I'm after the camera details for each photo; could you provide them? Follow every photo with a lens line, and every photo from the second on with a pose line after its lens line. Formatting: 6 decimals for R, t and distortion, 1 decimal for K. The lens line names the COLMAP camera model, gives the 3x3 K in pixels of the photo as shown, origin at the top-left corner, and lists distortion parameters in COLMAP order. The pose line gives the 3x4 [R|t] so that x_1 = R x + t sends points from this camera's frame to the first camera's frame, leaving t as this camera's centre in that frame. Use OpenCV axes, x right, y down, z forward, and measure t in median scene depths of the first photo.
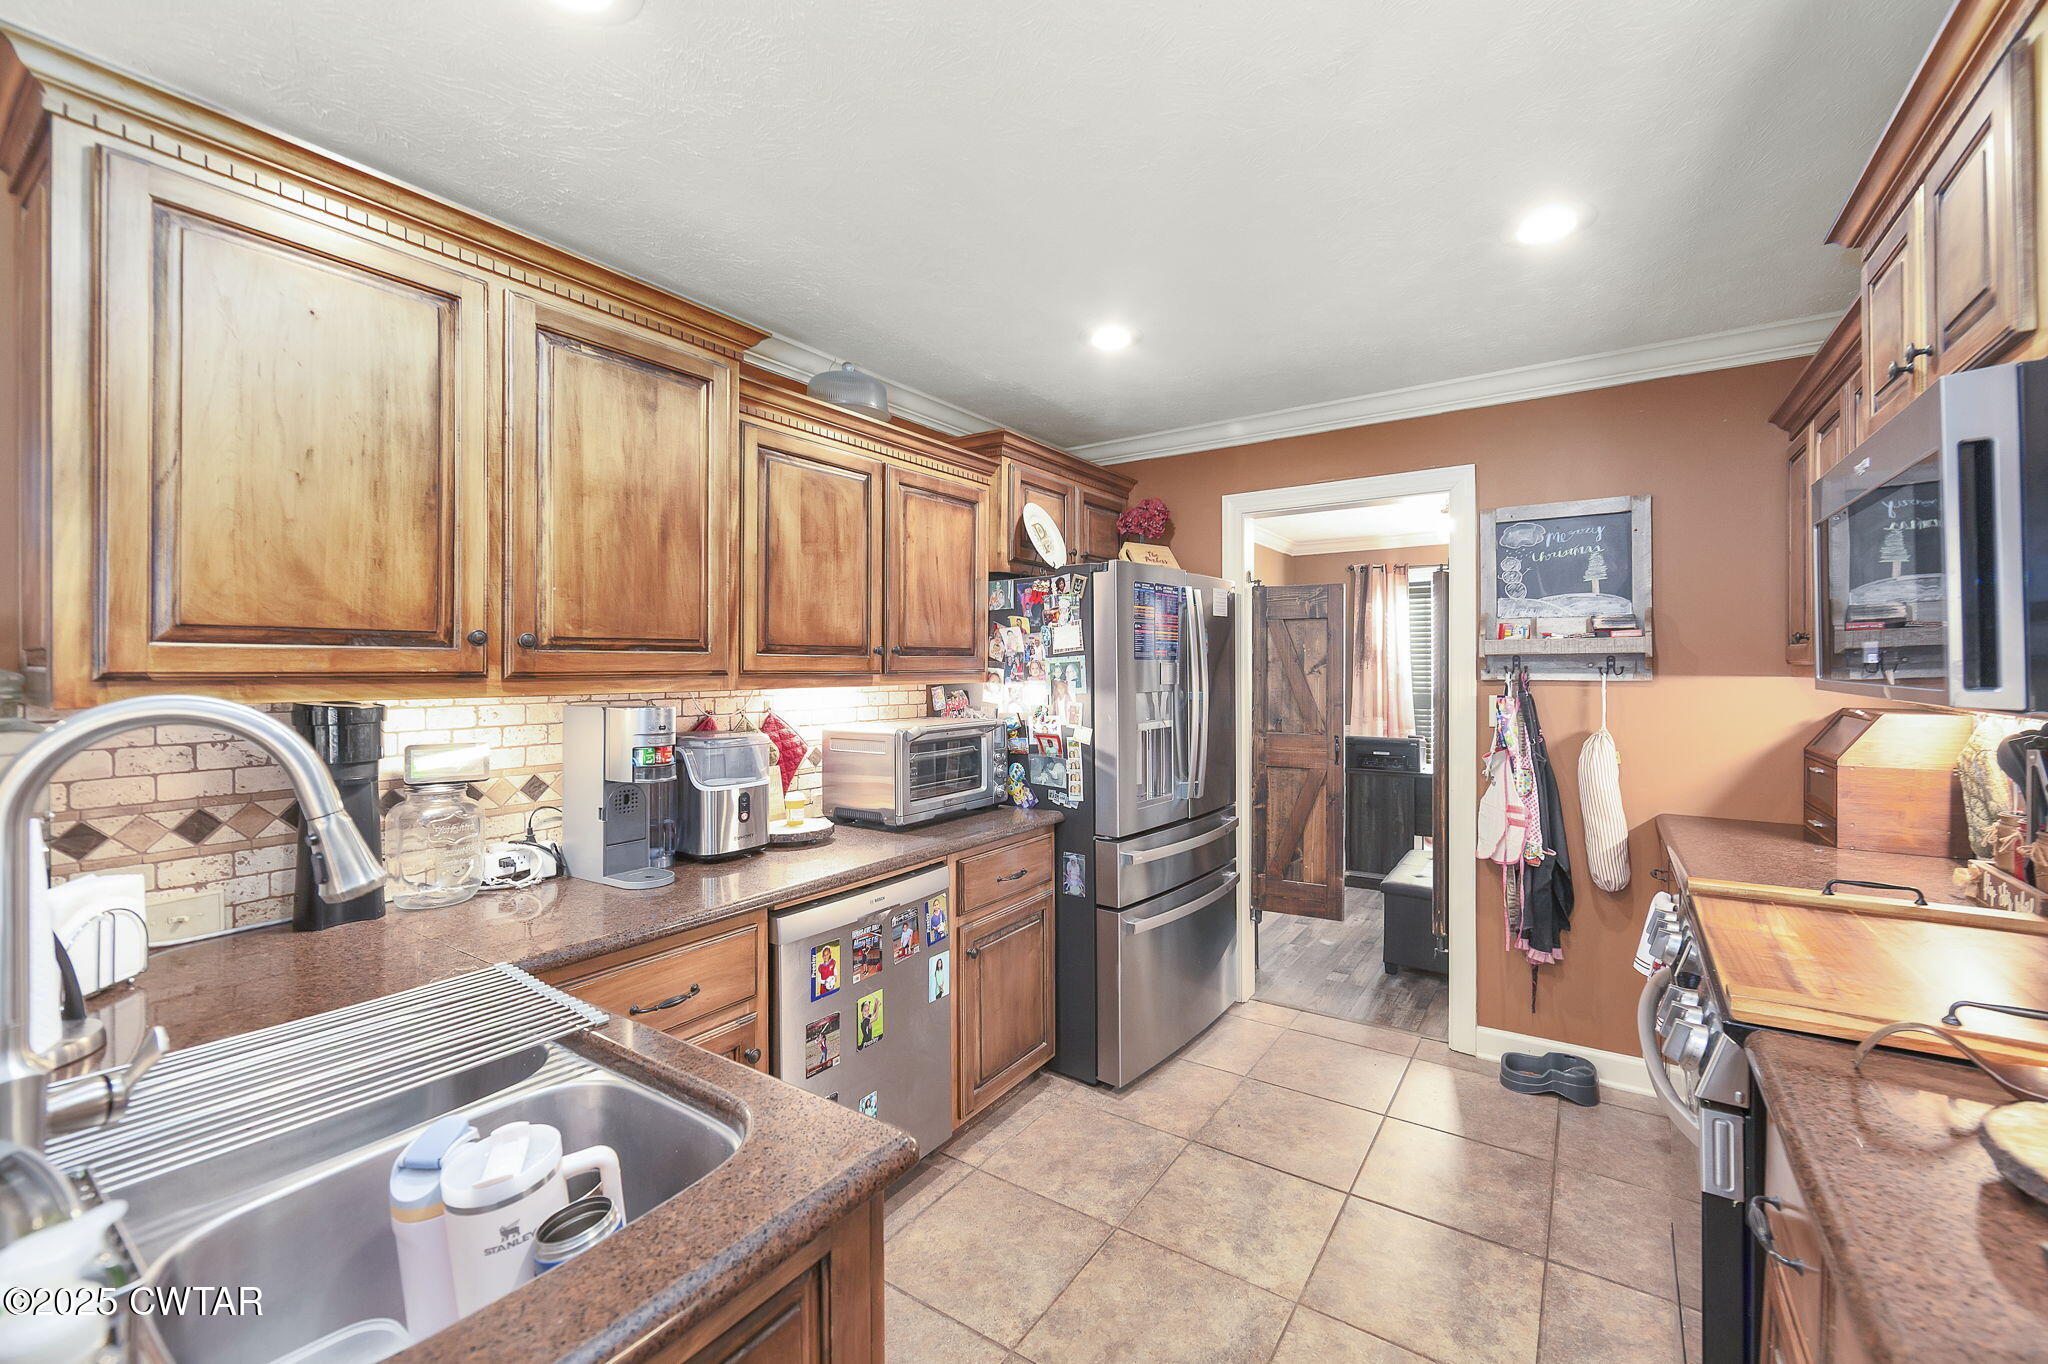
lens RADIAL K [[813.9, 0, 1064.3], [0, 813.9, 670.9], [0, 0, 1]] dist [-0.000735, -0.000022]
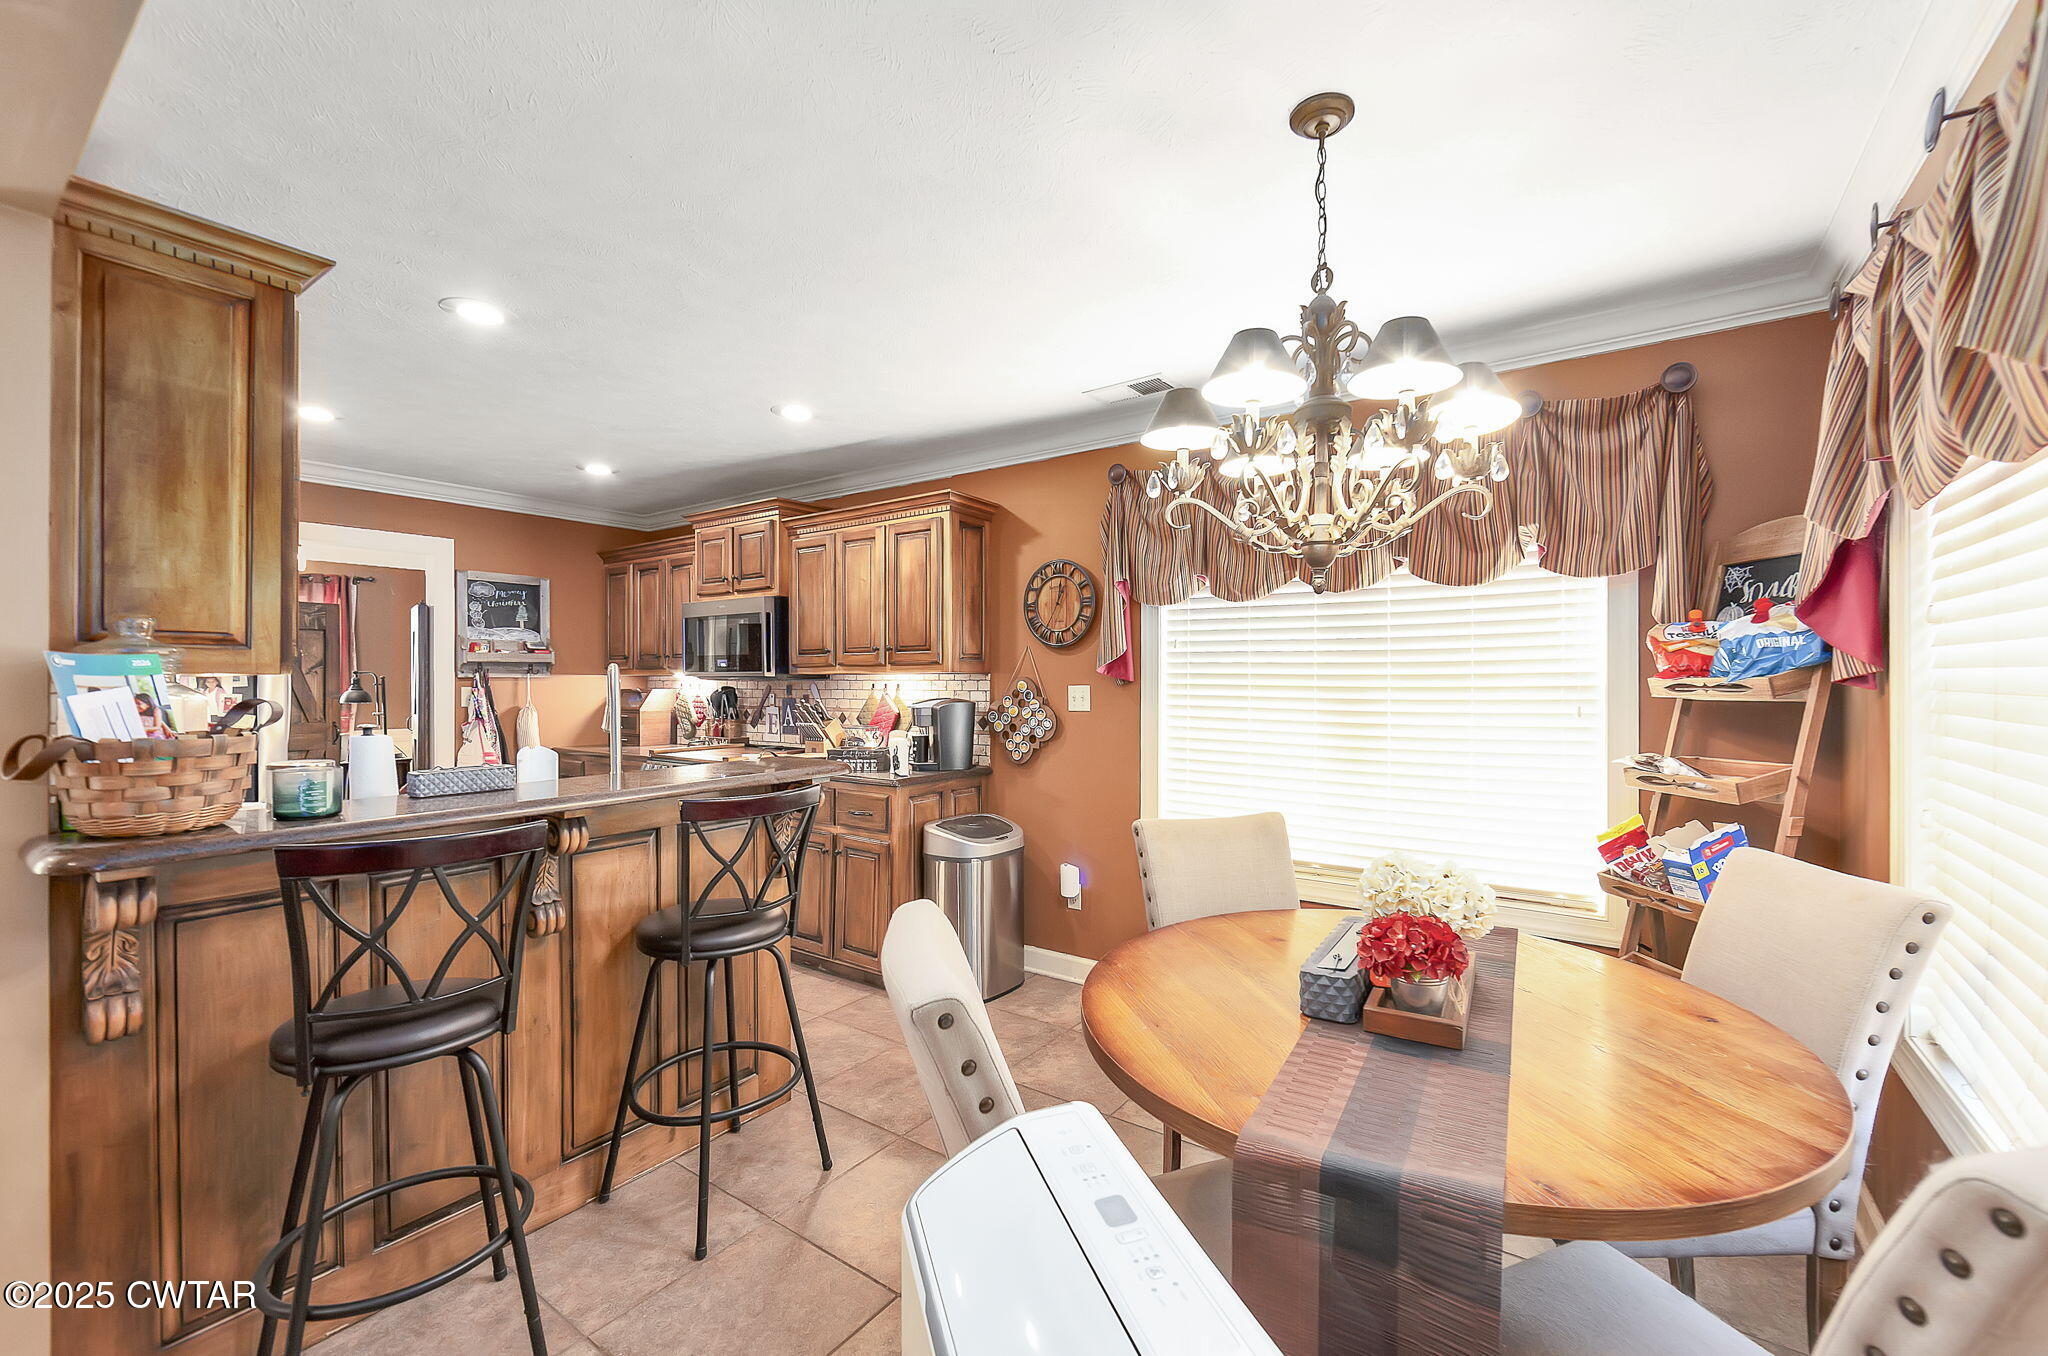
lens RADIAL K [[844.0, 0, 1024.0], [0, 844.0, 678.0], [0, 0, 1]] dist [-0.003146, -0.000158]
pose [[0.060177, 0.000960, 0.998187, -1.369674], [0.005580, 0.999984, -0.001299, 0.026679], [-0.998172, 0.005648, 0.060171, -0.252473]]
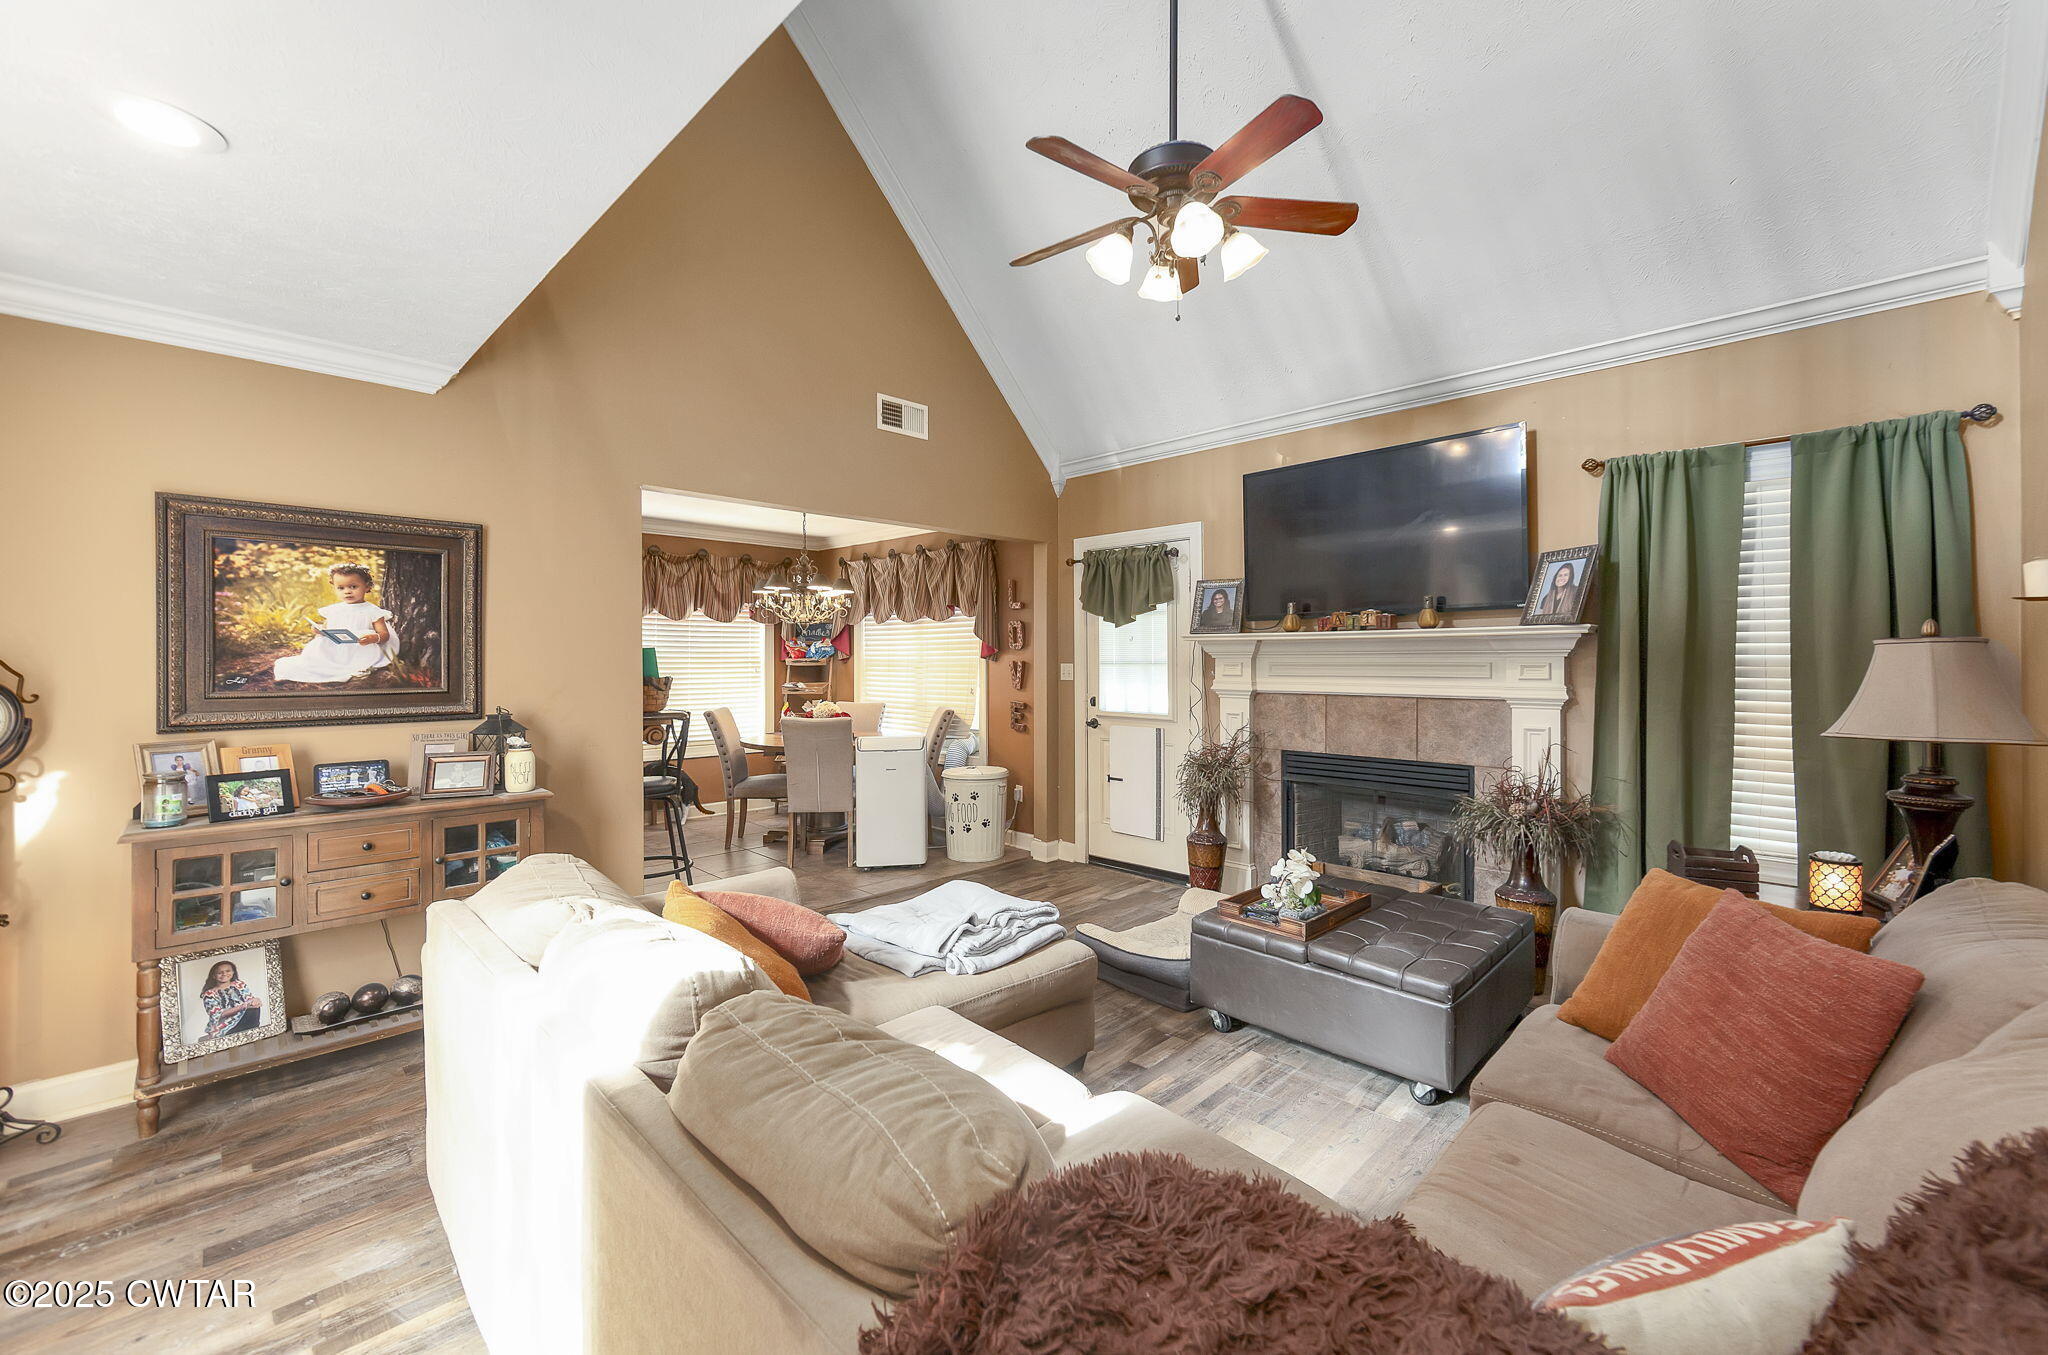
lens RADIAL K [[825.1, 0, 1050.1], [0, 825.1, 665.4], [0, 0, 1]] dist [-0.003663, 0.000040]
pose [[-0.980603, -0.001208, 0.195999, -1.891221], [0.000030, 0.999980, 0.006313, 0.035915], [-0.196003, 0.006196, -0.980584, 1.926326]]
